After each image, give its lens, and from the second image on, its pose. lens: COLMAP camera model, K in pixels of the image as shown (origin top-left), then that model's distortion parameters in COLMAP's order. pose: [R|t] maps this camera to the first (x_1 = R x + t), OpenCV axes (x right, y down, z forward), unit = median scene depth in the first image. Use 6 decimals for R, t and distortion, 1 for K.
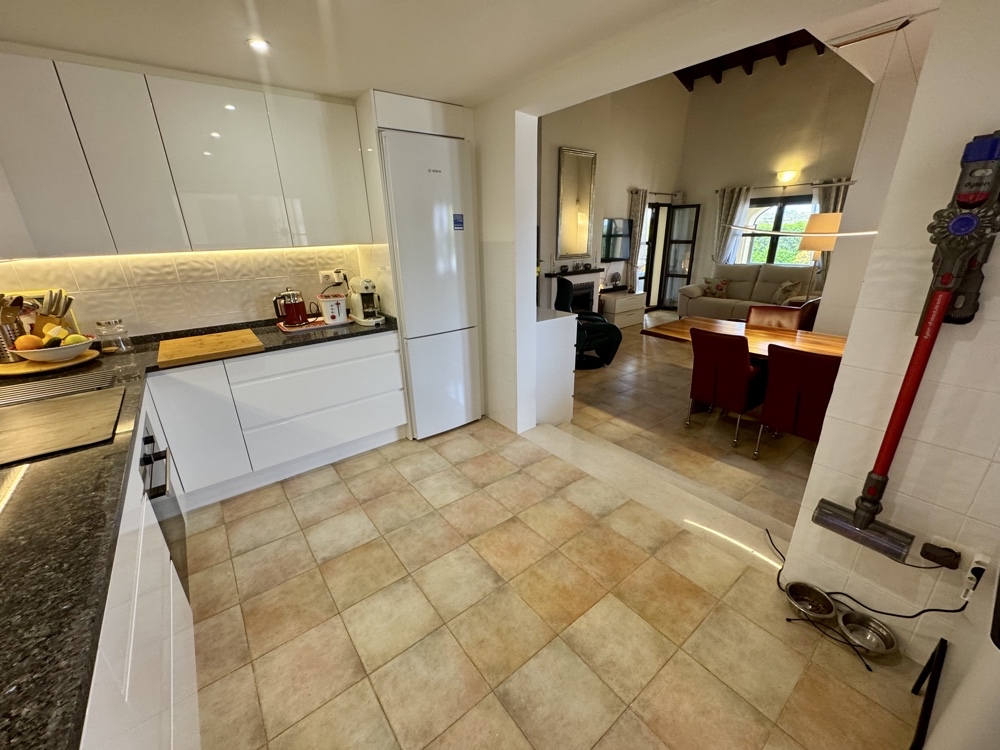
lens RADIAL K [[399.8, 0, 499.8], [0, 399.8, 375.8], [0, 0, 1]] dist [-0.003162, -0.000001]
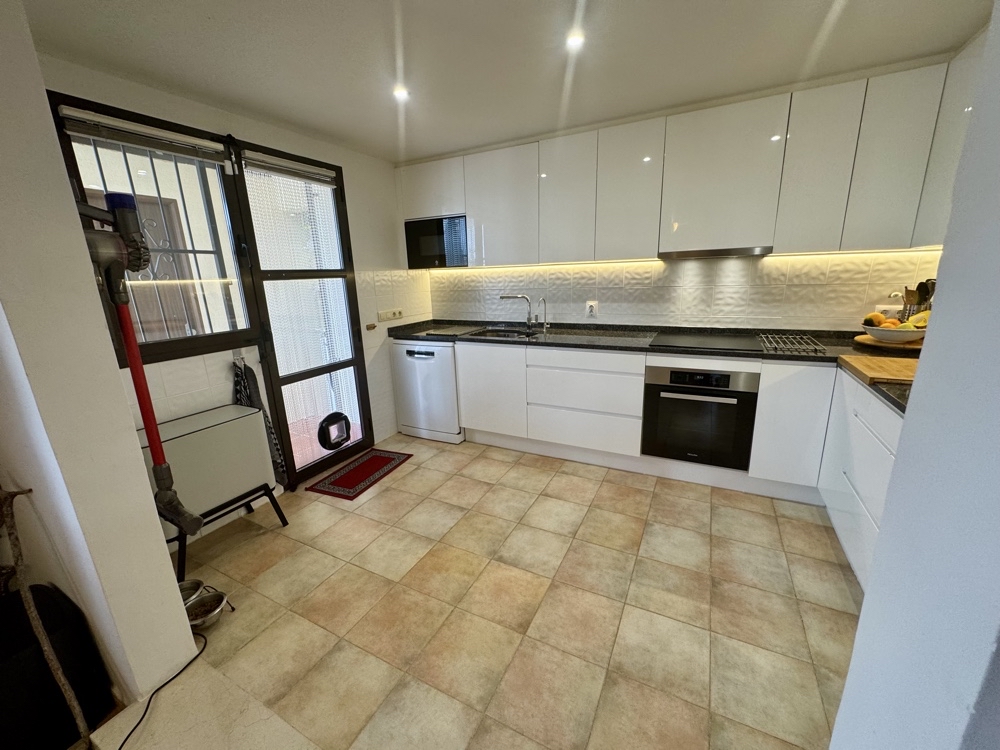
lens RADIAL K [[399.8, 0, 499.0], [0, 399.8, 372.8], [0, 0, 1]] dist [-0.003162, -0.000001]
pose [[-0.908705, 0.151756, -0.388877, 0.237016], [-0.088963, 0.839774, 0.535599, -0.342911], [0.407849, 0.521297, -0.749606, 1.065795]]
